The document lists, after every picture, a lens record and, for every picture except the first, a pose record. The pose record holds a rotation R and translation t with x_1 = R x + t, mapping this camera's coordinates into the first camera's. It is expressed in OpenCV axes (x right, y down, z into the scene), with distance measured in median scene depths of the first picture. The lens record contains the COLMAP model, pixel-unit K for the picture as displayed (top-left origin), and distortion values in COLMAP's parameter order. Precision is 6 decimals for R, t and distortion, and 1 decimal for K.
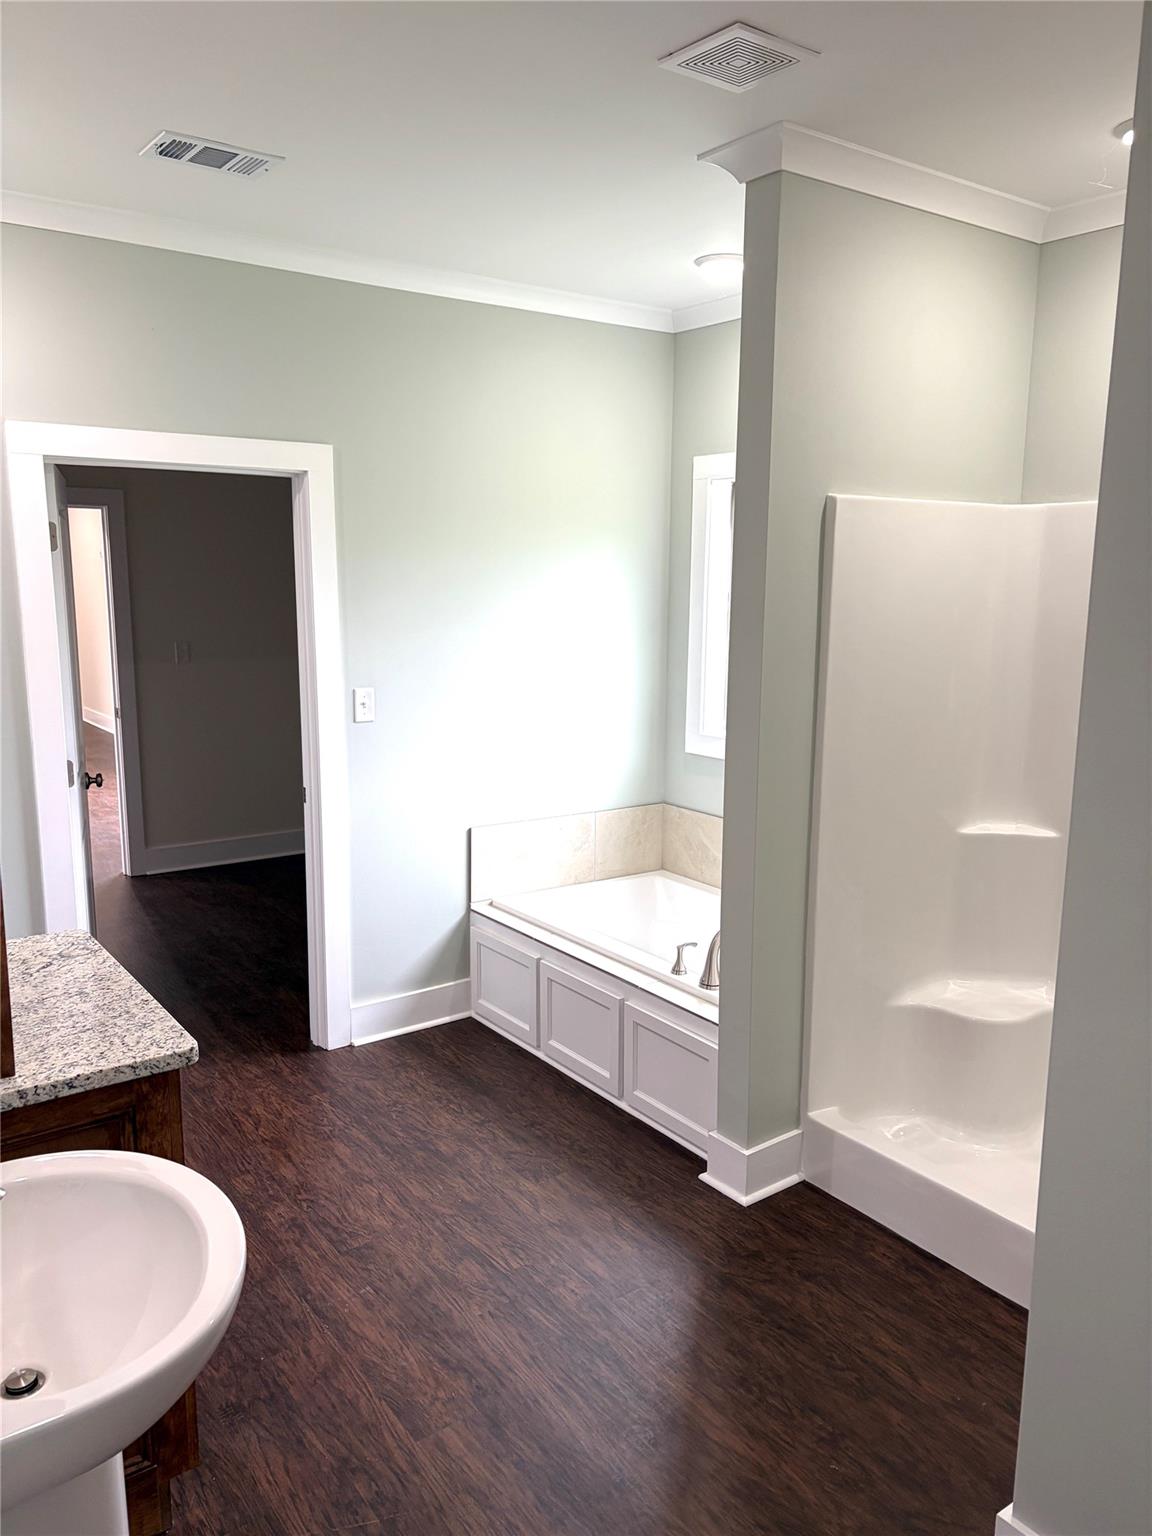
lens RADIAL K [[1155.2, 0, 578.9], [0, 1155.2, 766.7], [0, 0, 1]] dist [0.004717, 0.004938]
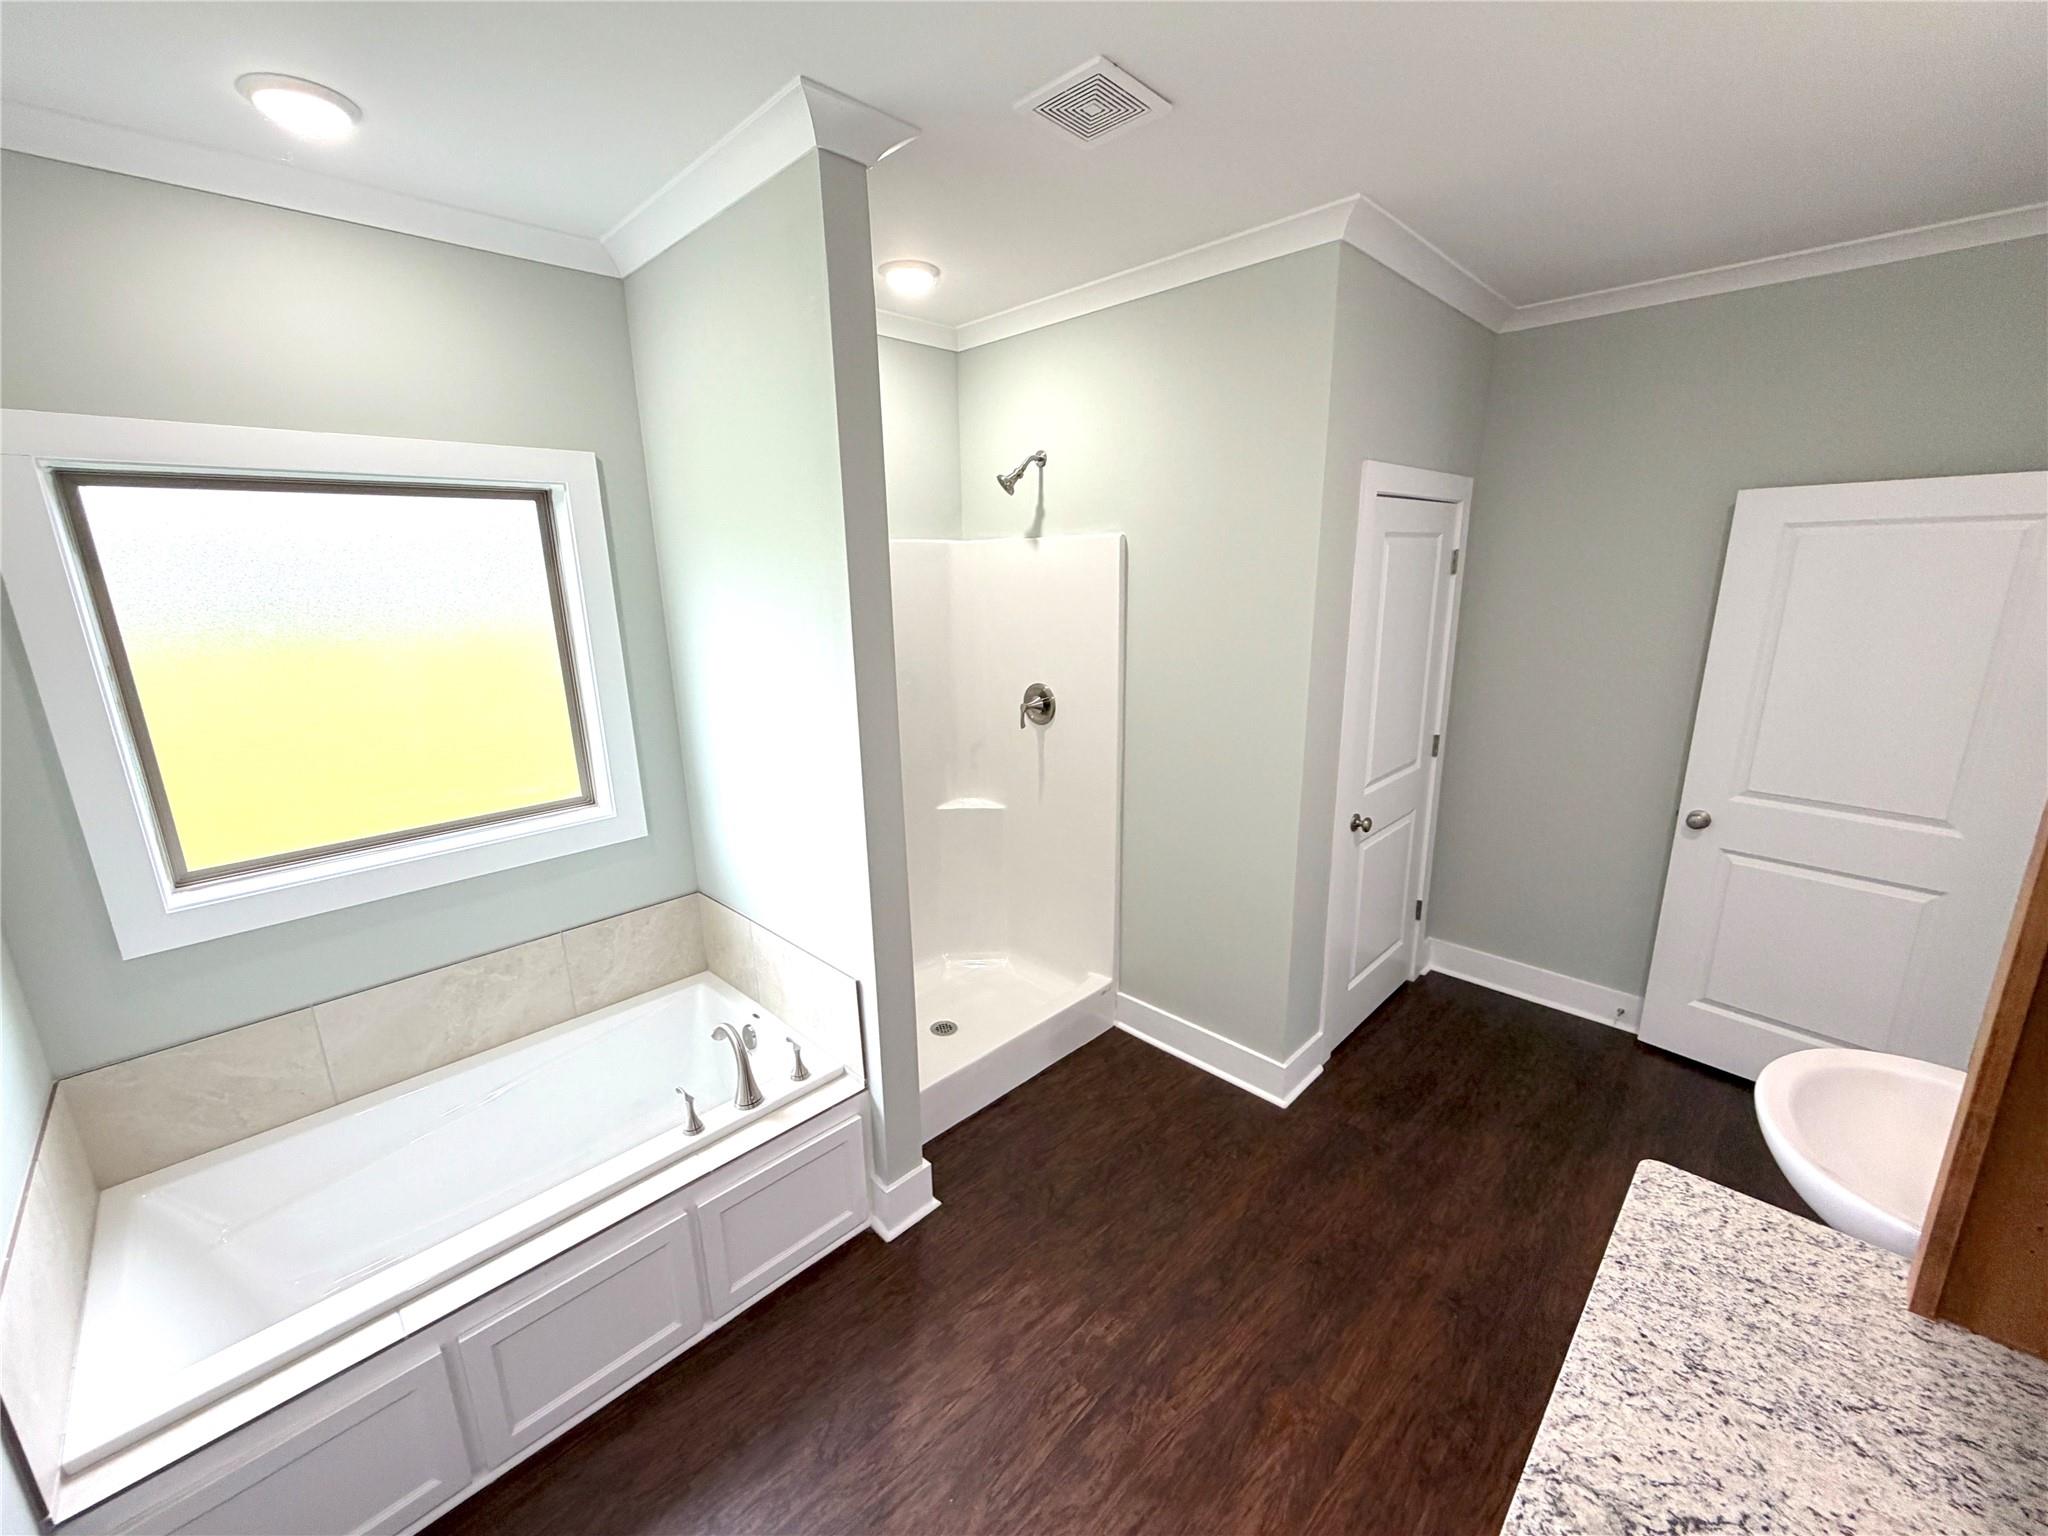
lens RADIAL K [[819.7, 0, 1030.9], [0, 819.7, 768.4], [0, 0, 1]] dist [0.001013, 0.000337]
pose [[-0.157767, -0.251659, 0.954870, -0.622219], [0.185207, 0.942279, 0.278941, -0.245001], [-0.969953, 0.220856, -0.102051, 1.156210]]
